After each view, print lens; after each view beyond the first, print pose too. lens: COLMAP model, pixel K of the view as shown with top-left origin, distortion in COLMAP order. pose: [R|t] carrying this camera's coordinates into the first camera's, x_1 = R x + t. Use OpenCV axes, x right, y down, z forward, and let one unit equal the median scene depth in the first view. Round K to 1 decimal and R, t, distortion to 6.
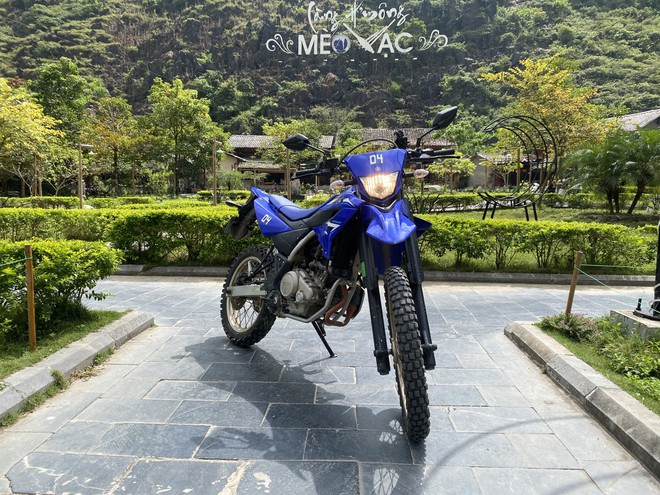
lens RADIAL K [[501.8, 0, 327.2], [0, 501.8, 243.9], [0, 0, 1]] dist [0.003176, 0.001404]
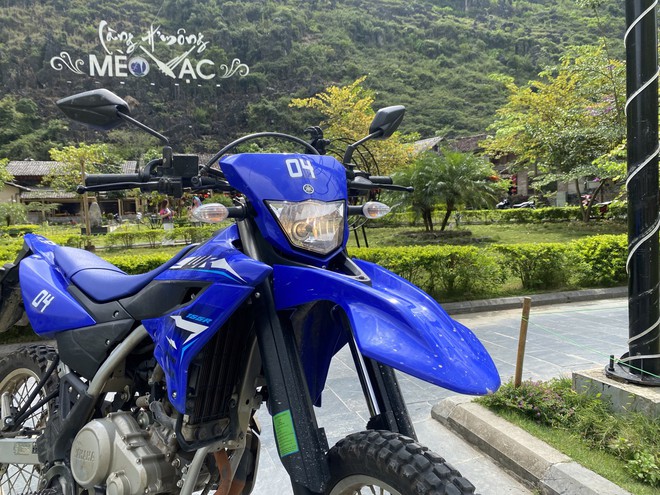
lens RADIAL K [[506.4, 0, 323.5], [0, 506.4, 234.8], [0, 0, 1]] dist [0.006191, -0.005461]
pose [[0.934808, -0.056164, 0.350684, -0.017377], [0.080128, 0.995310, -0.054191, -0.034136], [-0.345996, 0.078758, 0.934925, 0.233978]]
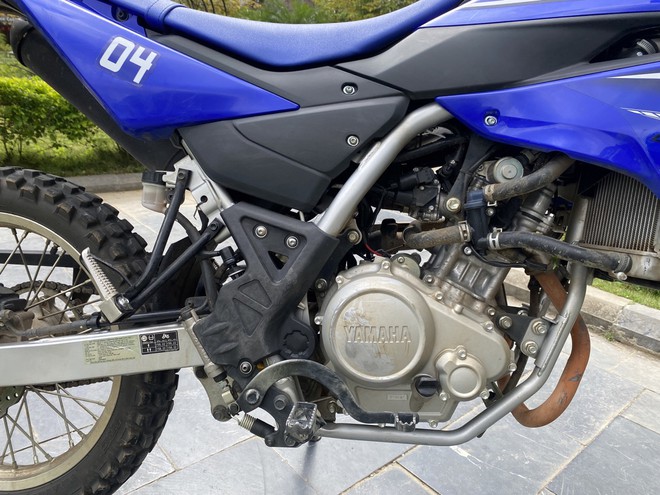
lens RADIAL K [[508.7, 0, 329.3], [0, 508.7, 237.1], [0, 0, 1]] dist [0.009411, -0.009230]
pose [[0.740613, -0.167454, 0.650732, -0.115042], [0.020784, 0.973695, 0.226907, -0.010577], [-0.671611, -0.154525, 0.724611, 0.401093]]
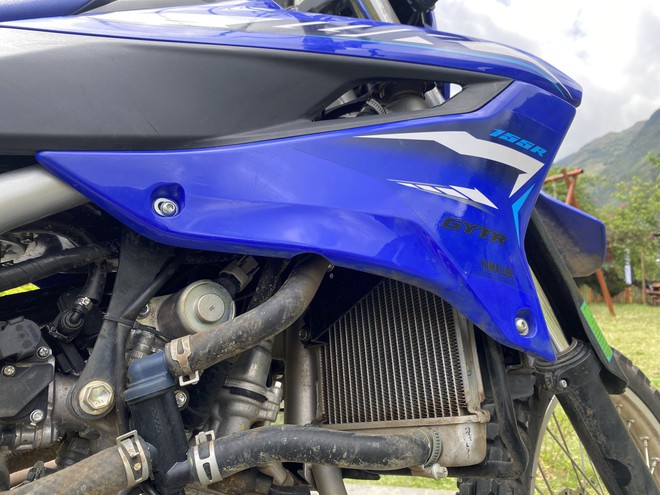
lens RADIAL K [[516.7, 0, 327.0], [0, 516.7, 235.1], [0, 0, 1]] dist [-0.005605, -0.004771]
pose [[0.077747, 0.085358, 0.993312, -0.059985], [0.074192, 0.993070, -0.091144, 0.001114], [-0.994209, 0.080782, 0.070875, 0.445594]]
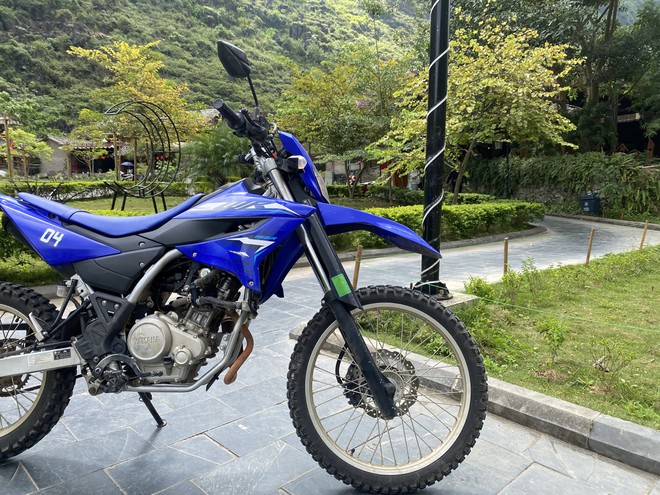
lens RADIAL K [[503.0, 0, 320.9], [0, 503.0, 237.9], [0, 0, 1]] dist [0.001640, 0.000045]
pose [[0.702282, -0.074224, 0.708019, -0.167720], [0.064545, 0.997092, 0.040506, -0.027276], [-0.708967, 0.017253, 0.705031, 0.190275]]
